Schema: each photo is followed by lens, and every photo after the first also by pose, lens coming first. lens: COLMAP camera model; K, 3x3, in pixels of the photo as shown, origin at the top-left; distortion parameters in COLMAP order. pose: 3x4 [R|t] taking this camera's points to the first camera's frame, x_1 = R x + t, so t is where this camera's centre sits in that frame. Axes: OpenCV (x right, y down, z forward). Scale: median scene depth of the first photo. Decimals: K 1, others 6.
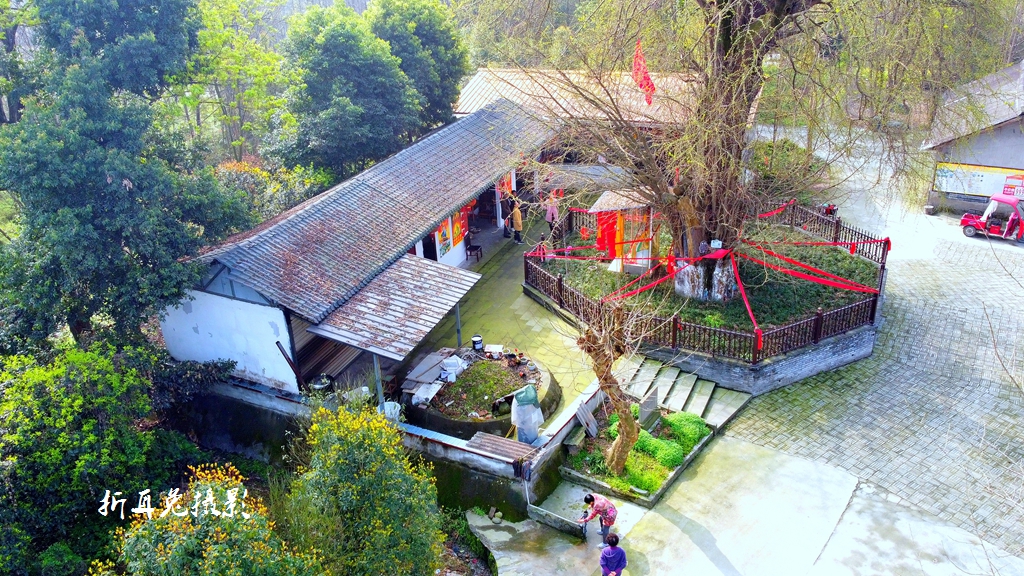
lens RADIAL K [[856.1, 0, 512.0], [0, 856.1, 288.0], [0, 0, 1]] dist [-0.010061, -0.005529]
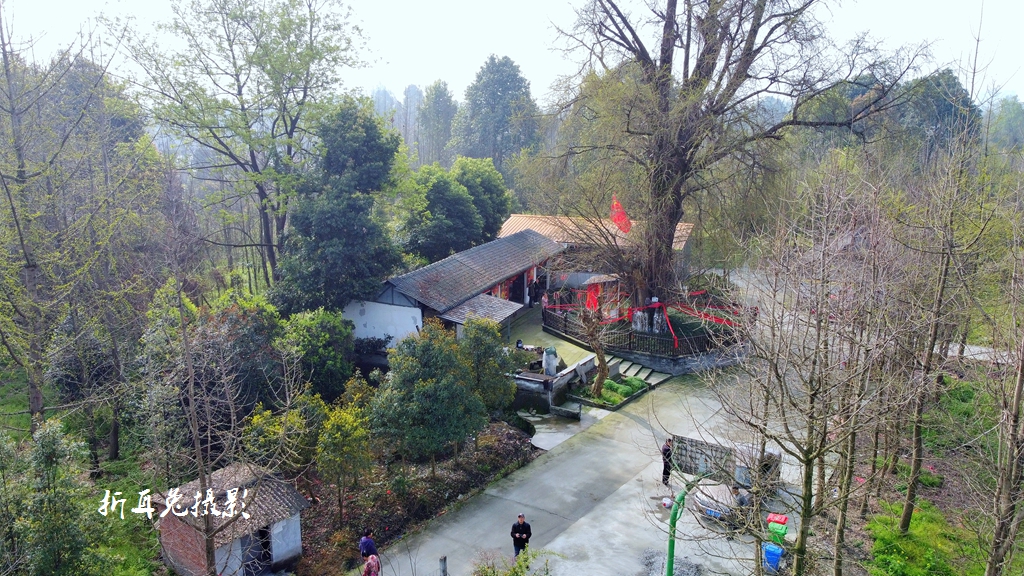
lens RADIAL K [[856.1, 0, 512.0], [0, 856.1, 288.0], [0, 0, 1]] dist [-0.010061, -0.005529]
pose [[0.998993, 0.042472, 0.014482, -0.088467], [-0.038051, 0.972848, -0.228295, 0.367629], [-0.023785, 0.227514, 0.973484, -0.773719]]
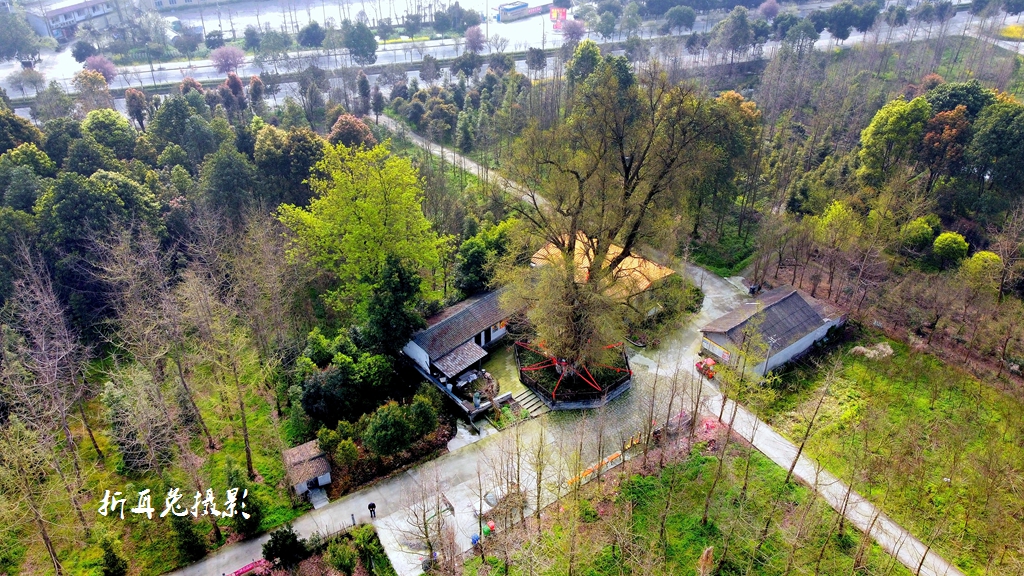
lens RADIAL K [[856.1, 0, 512.0], [0, 856.1, 288.0], [0, 0, 1]] dist [-0.010061, -0.005529]
pose [[0.921690, 0.250142, -0.296507, 1.030196], [-0.200710, 0.961577, 0.187308, -0.952968], [0.331968, -0.113128, 0.936482, -2.194219]]
